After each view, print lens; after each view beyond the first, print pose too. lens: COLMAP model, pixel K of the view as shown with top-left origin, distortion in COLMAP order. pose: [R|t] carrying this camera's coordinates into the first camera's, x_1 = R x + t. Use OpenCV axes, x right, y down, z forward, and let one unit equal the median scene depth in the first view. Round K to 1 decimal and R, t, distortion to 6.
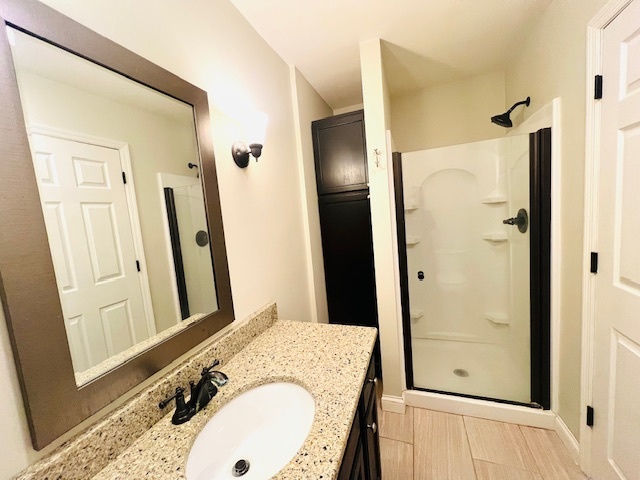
lens RADIAL K [[252.6, 0, 320.0], [0, 252.6, 240.0], [0, 0, 1]] dist [0.000568, 0.000084]
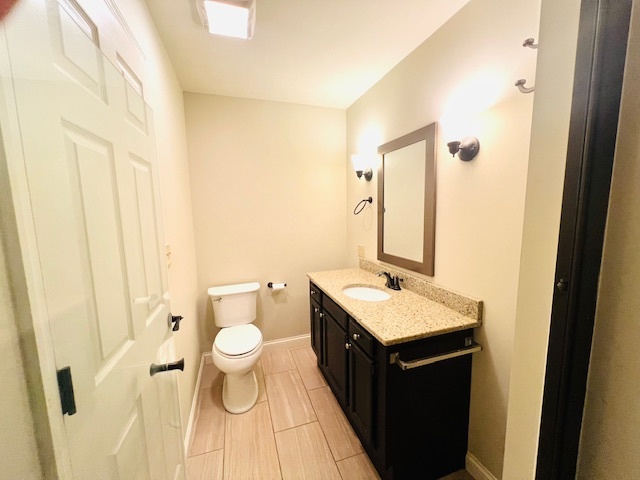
lens RADIAL K [[252.6, 0, 320.0], [0, 252.6, 240.0], [0, 0, 1]] dist [0.000568, 0.000084]
pose [[-0.773948, 0.175797, -0.608359, 0.948630], [0.019171, 0.966758, 0.254973, -0.260867], [0.632959, 0.185673, -0.751590, 1.543782]]
